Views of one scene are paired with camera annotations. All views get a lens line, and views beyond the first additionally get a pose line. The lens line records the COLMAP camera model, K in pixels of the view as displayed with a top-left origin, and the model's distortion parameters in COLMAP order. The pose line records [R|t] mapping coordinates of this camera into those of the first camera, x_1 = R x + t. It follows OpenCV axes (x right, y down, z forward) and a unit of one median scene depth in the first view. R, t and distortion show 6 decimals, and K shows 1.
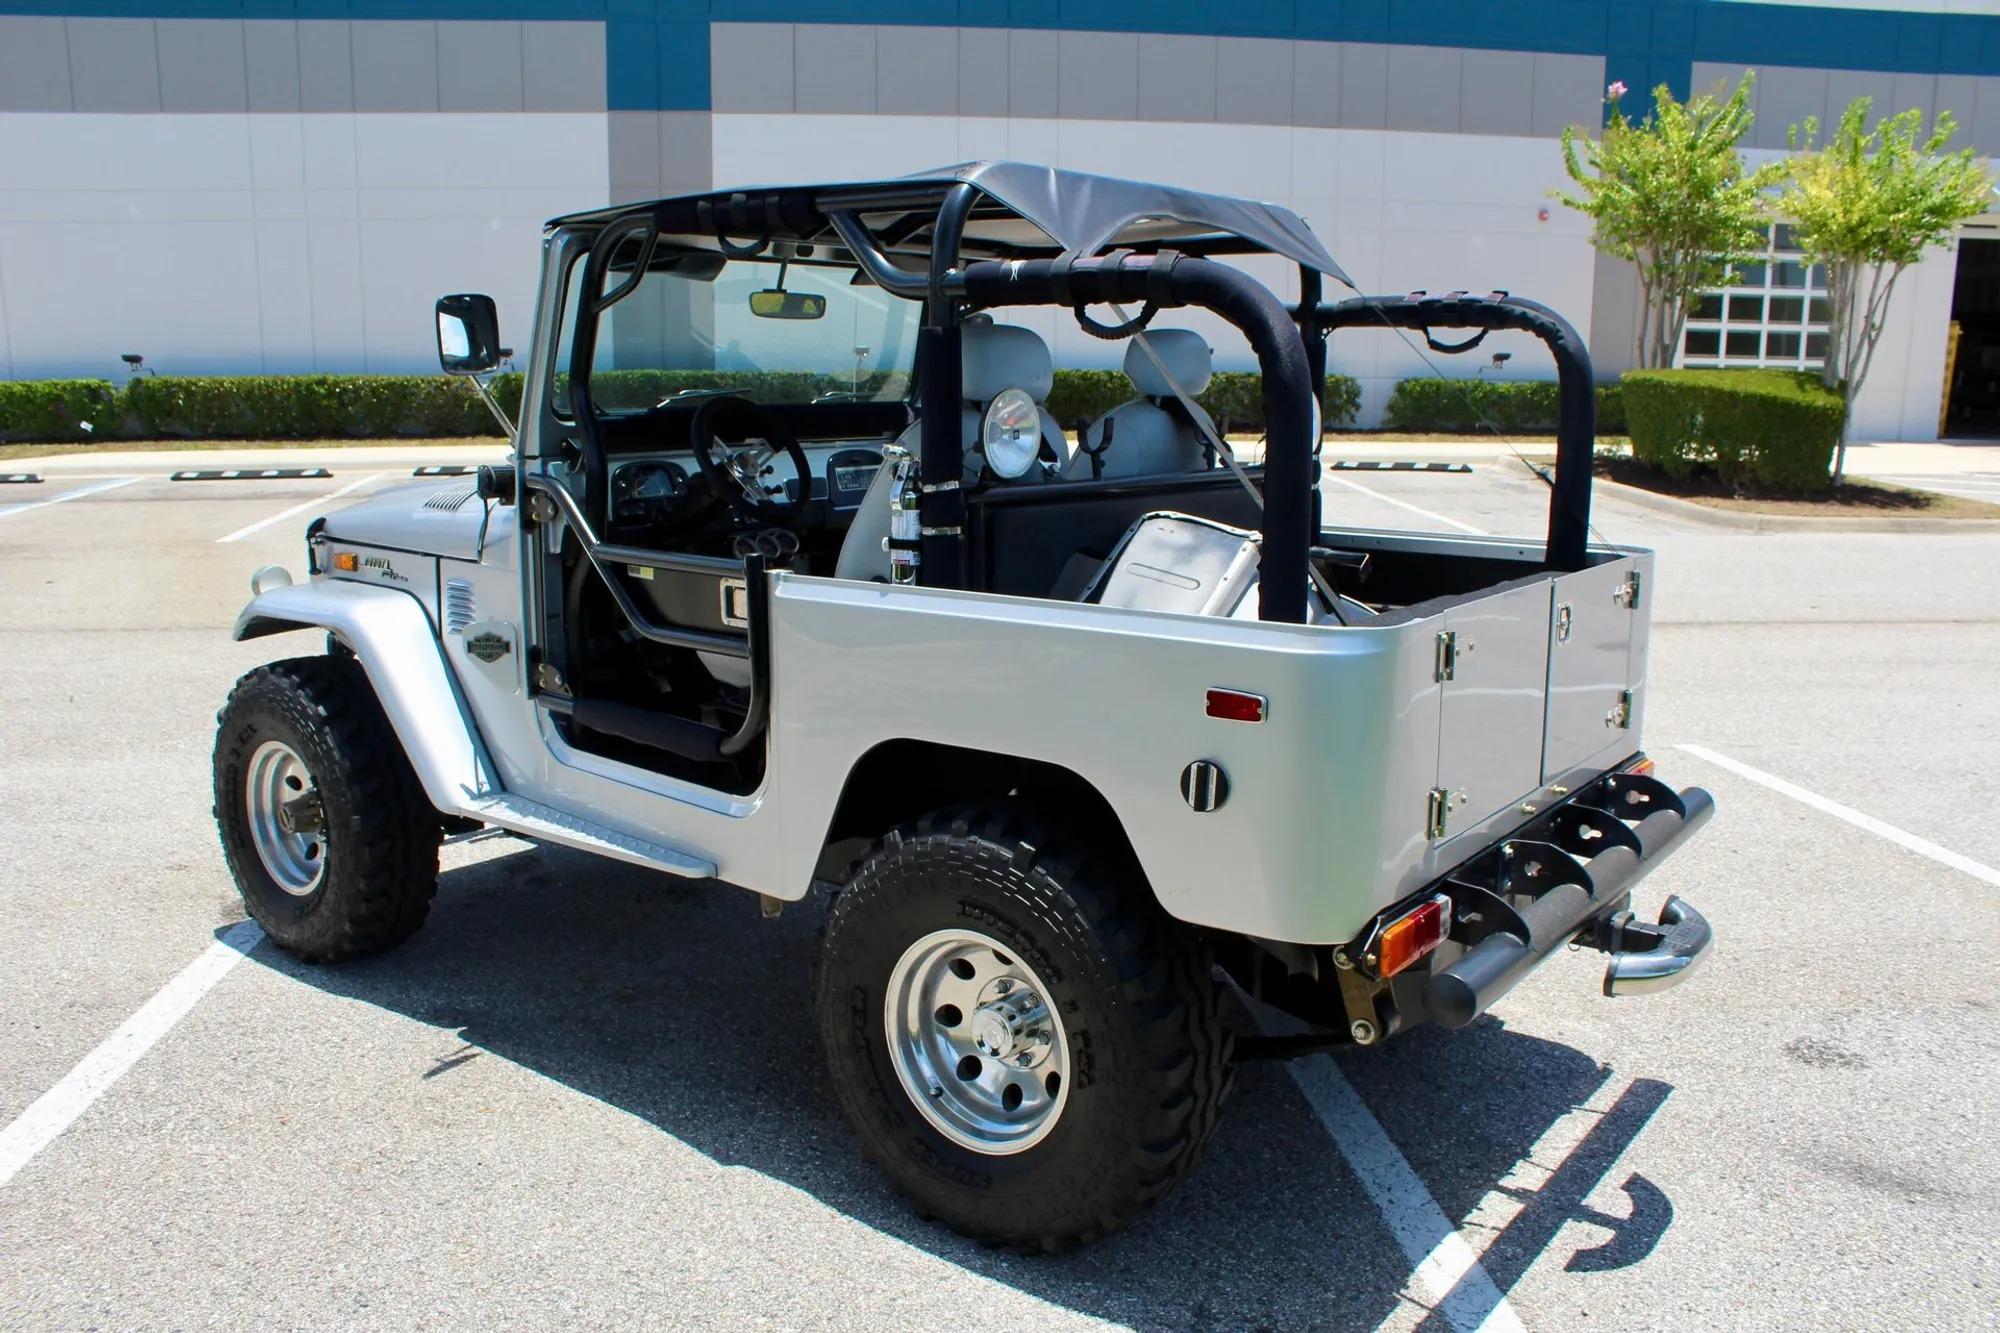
lens RADIAL K [[1664.1, 0, 995.8], [0, 1664.1, 682.9], [0, 0, 1]] dist [-0.162820, 0.136131]
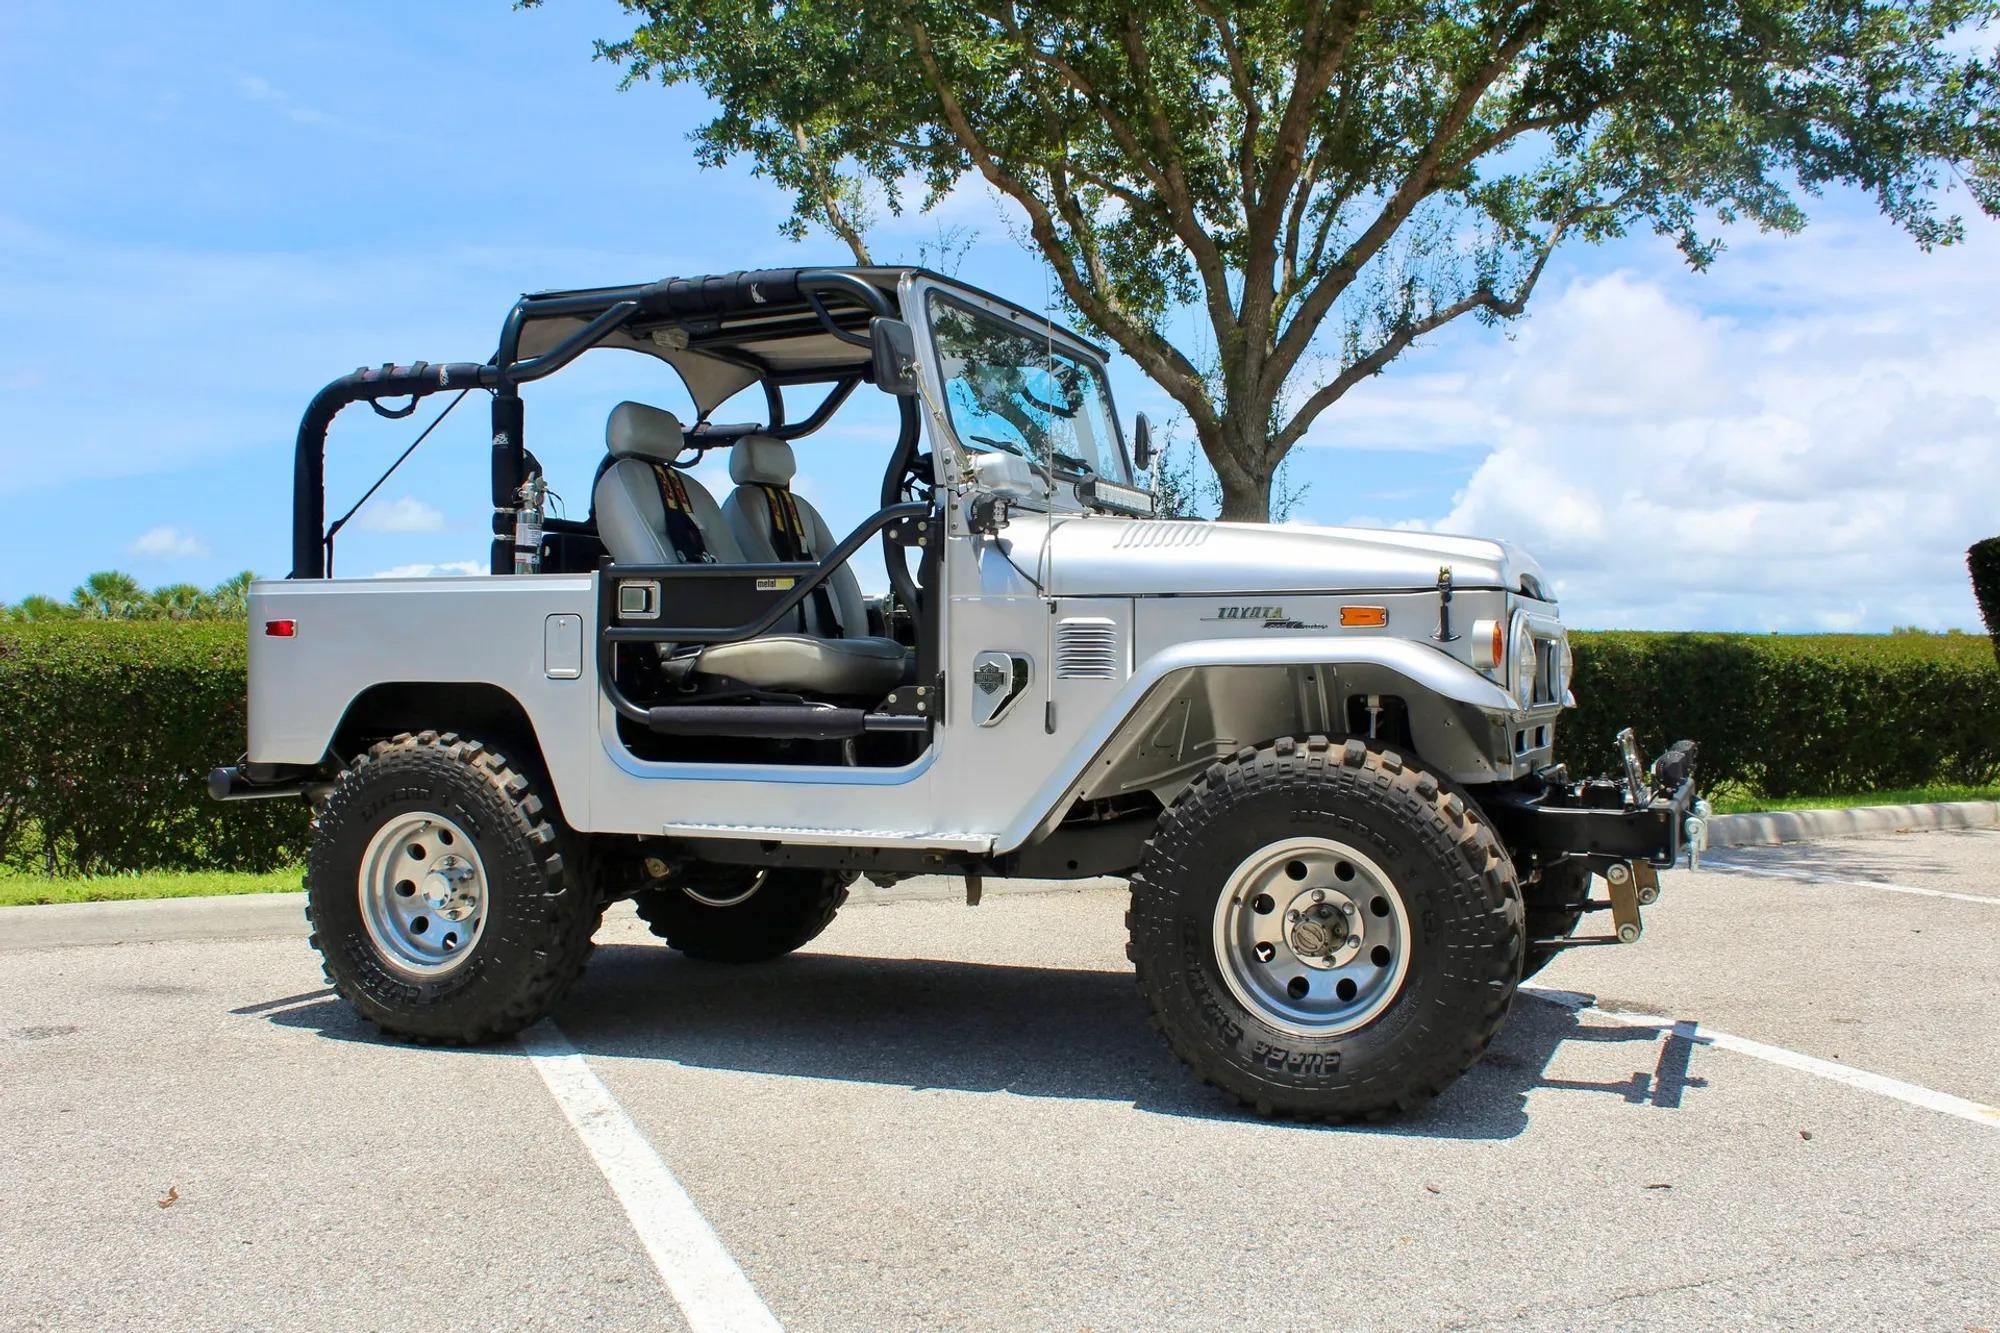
lens RADIAL K [[1909.8, 0, 1001.4], [0, 1909.8, 688.5], [0, 0, 1]] dist [-0.095912, 0.000000]
pose [[-0.966712, 0.000179, -0.255867, 0.205223], [-0.050123, 0.980492, 0.190062, -0.285852], [0.250909, 0.196560, -0.947844, 2.376157]]
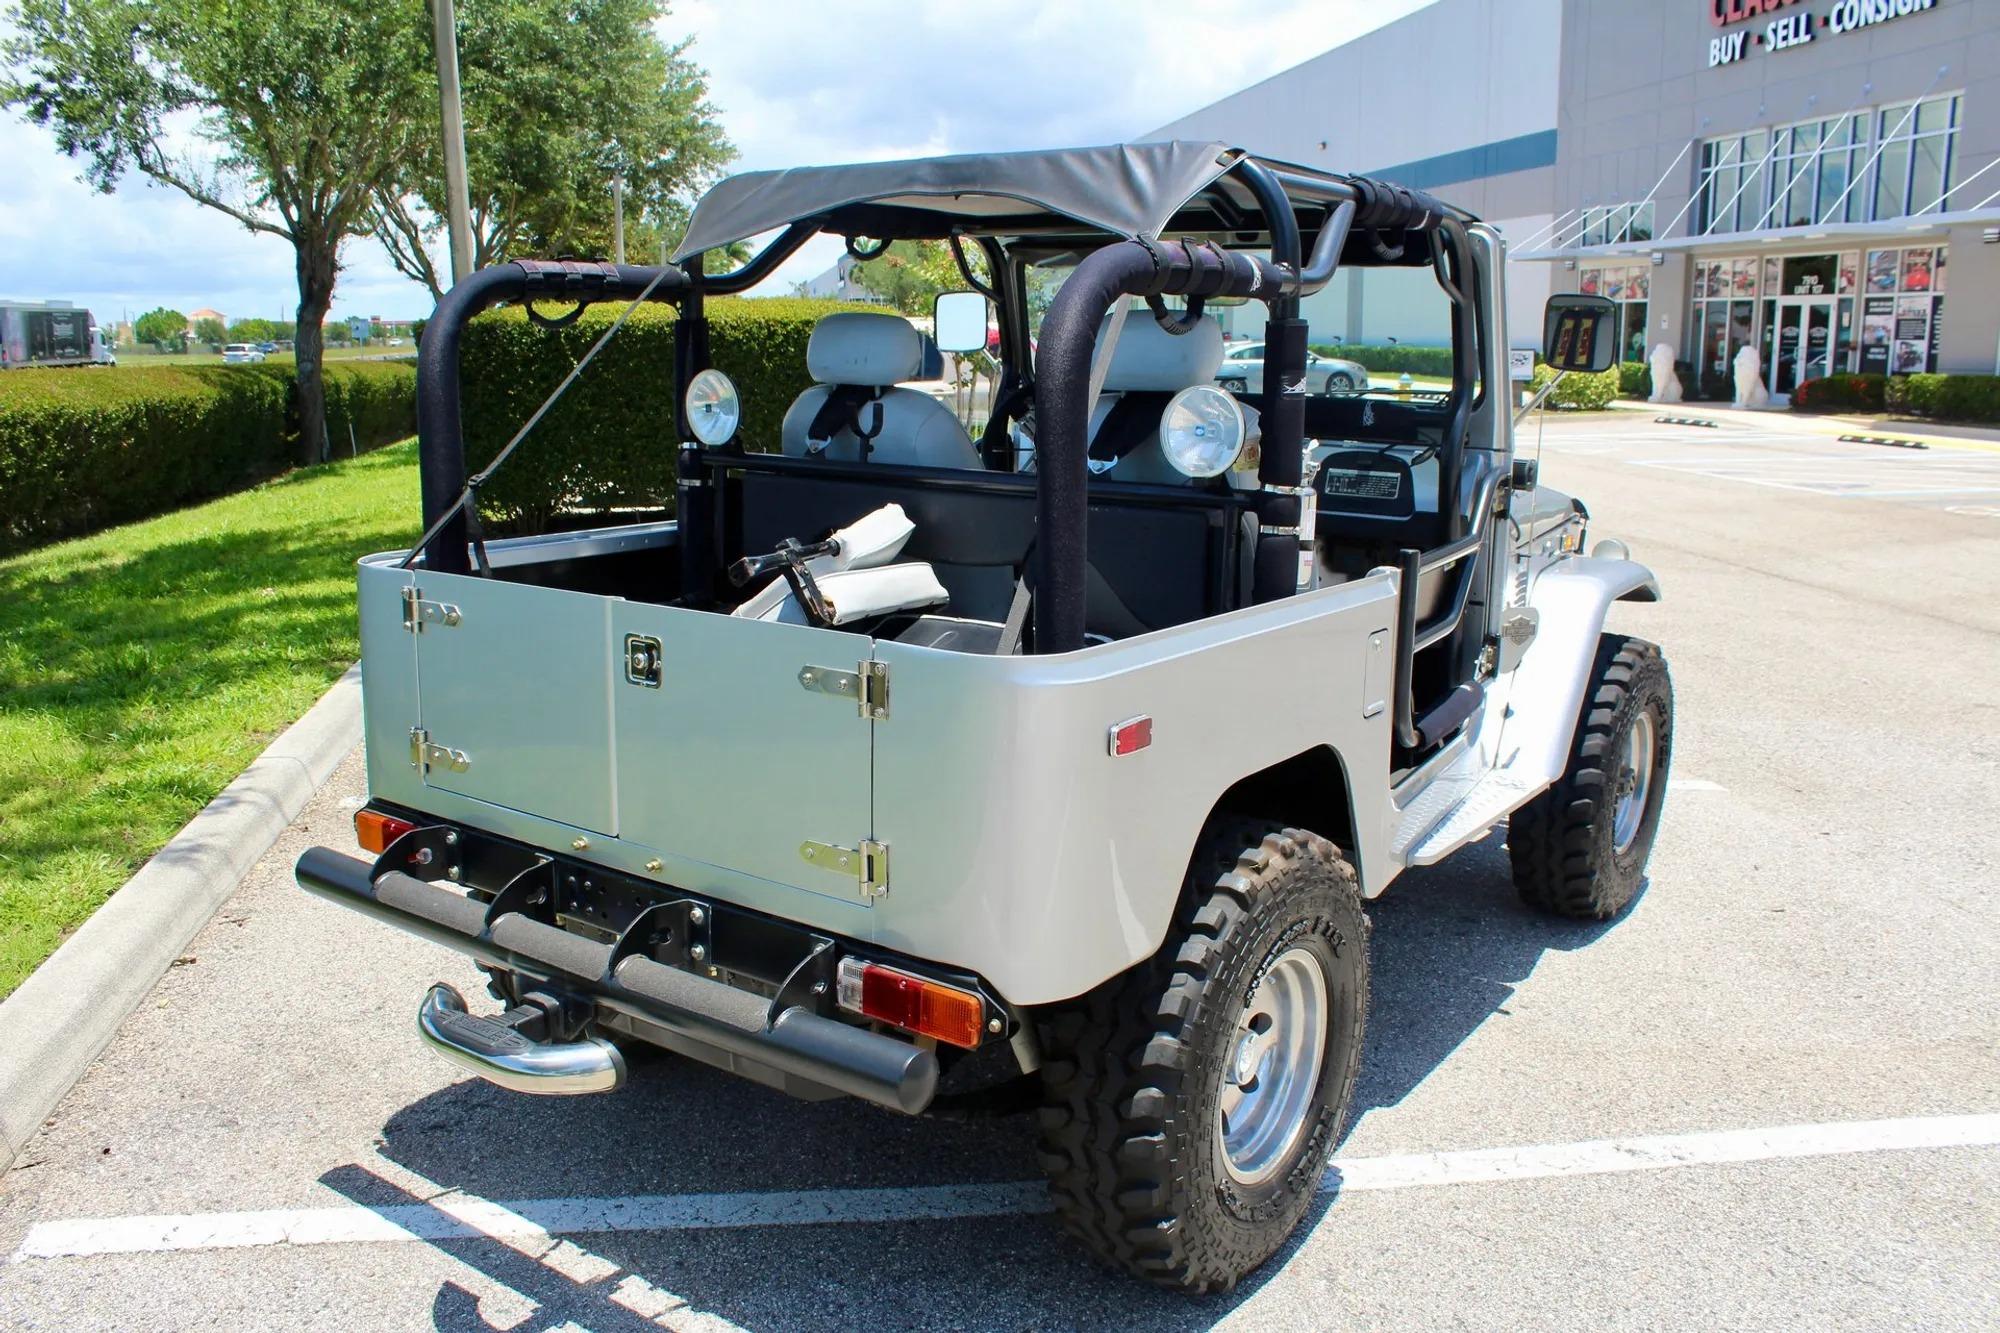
lens RADIAL K [[1664.1, 0, 1002.0], [0, 1664.1, 680.0], [0, 0, 1]] dist [-0.162820, 0.136131]
pose [[0.031418, 0.200446, -0.979201, 0.945320], [-0.200582, 0.961019, 0.190288, -0.178921], [0.979173, 0.190432, 0.070399, 0.906721]]
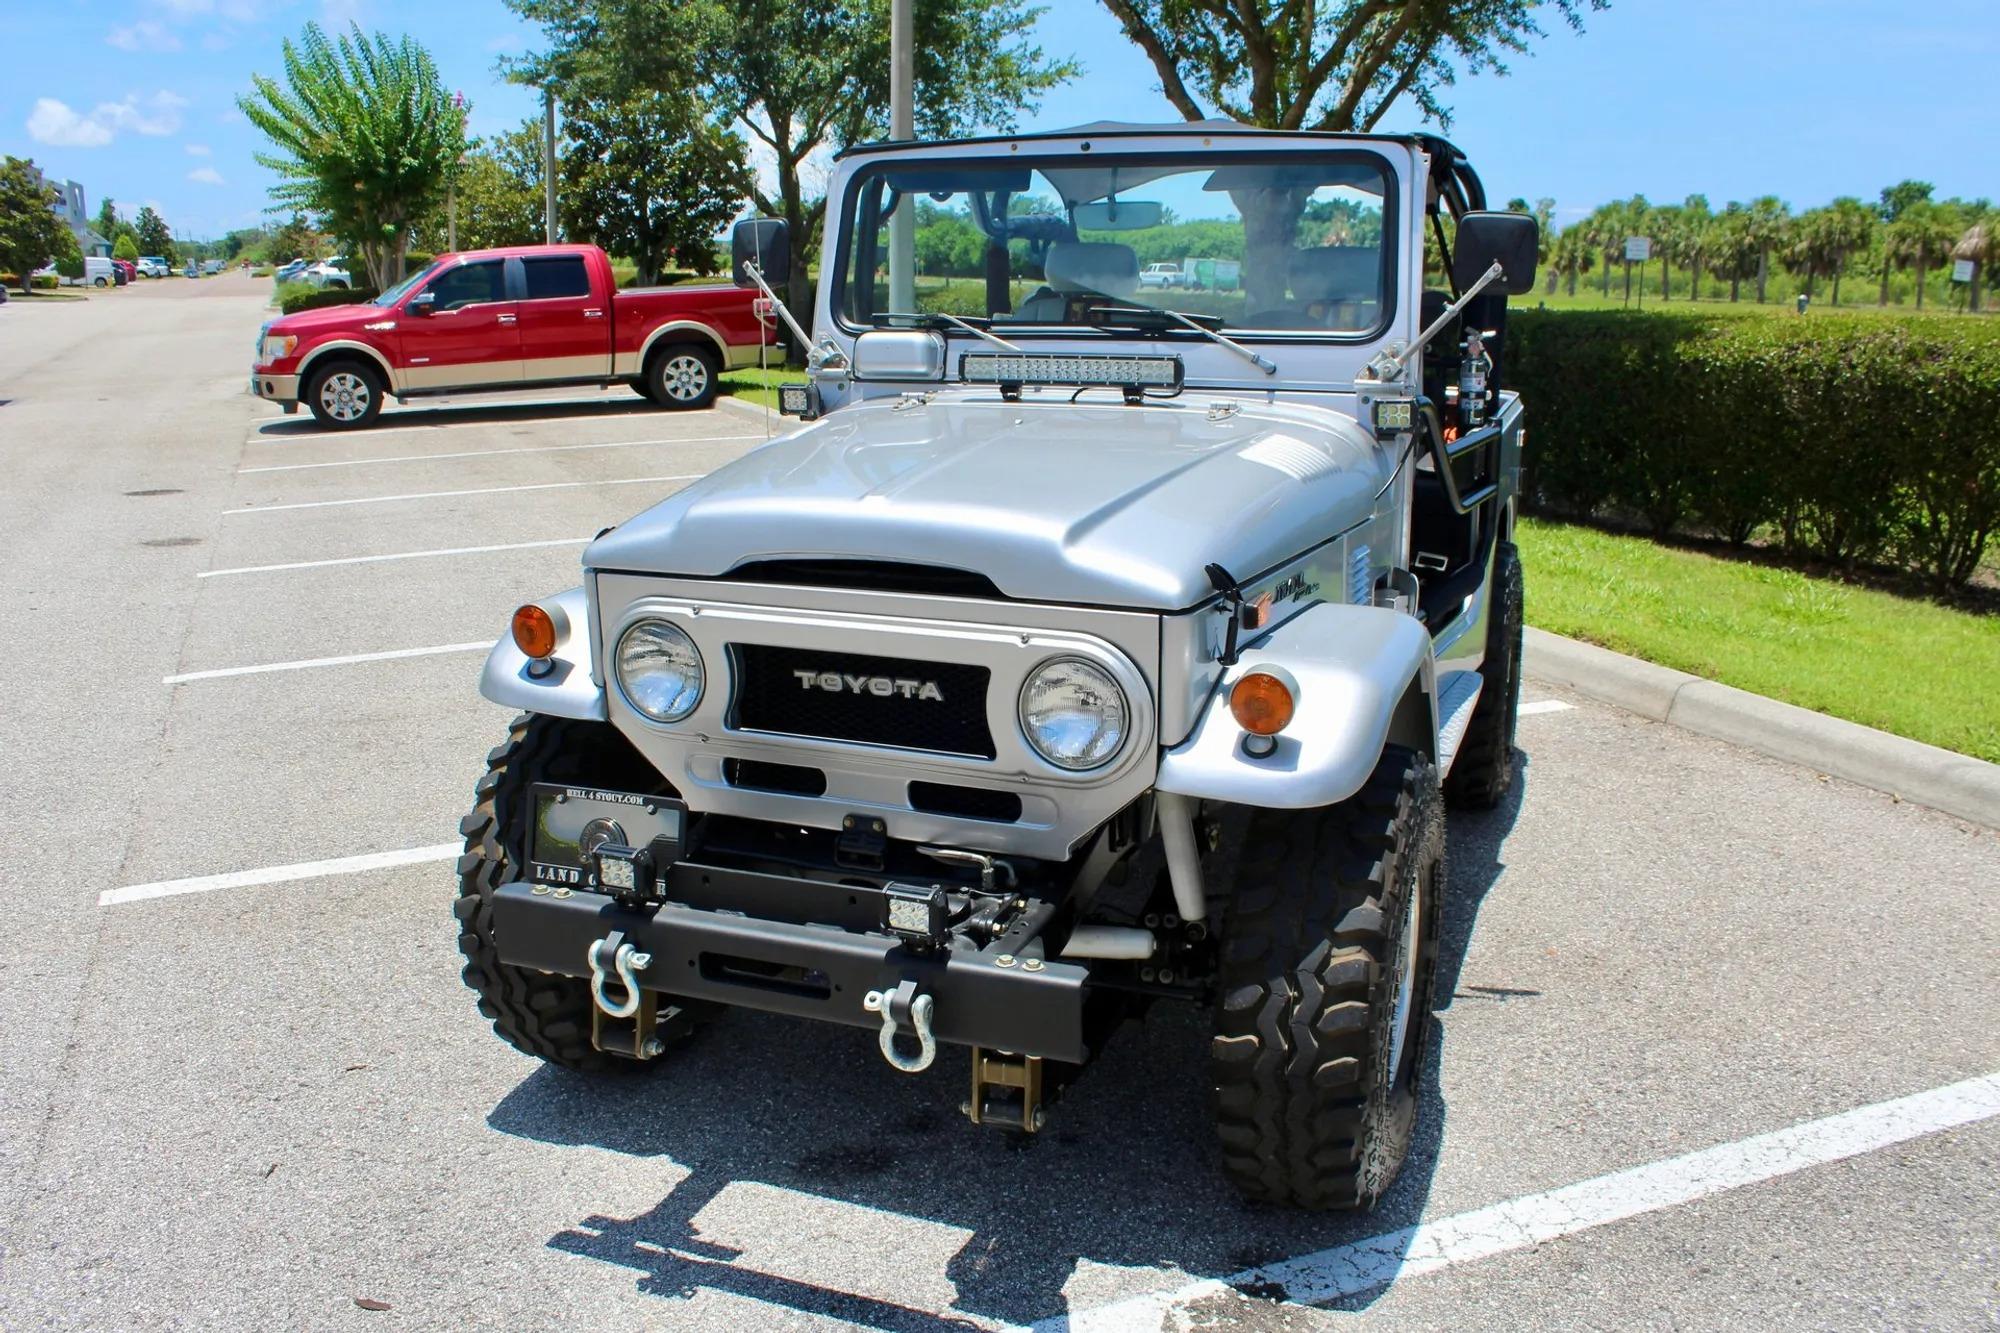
lens RADIAL K [[1664.1, 0, 999.4], [0, 1664.1, 684.9], [0, 0, 1]] dist [-0.162820, 0.136131]
pose [[-0.273454, -0.251458, 0.928435, -1.104787], [0.185522, 0.933313, 0.307421, -0.298265], [-0.943824, 0.256311, -0.208567, 1.414597]]
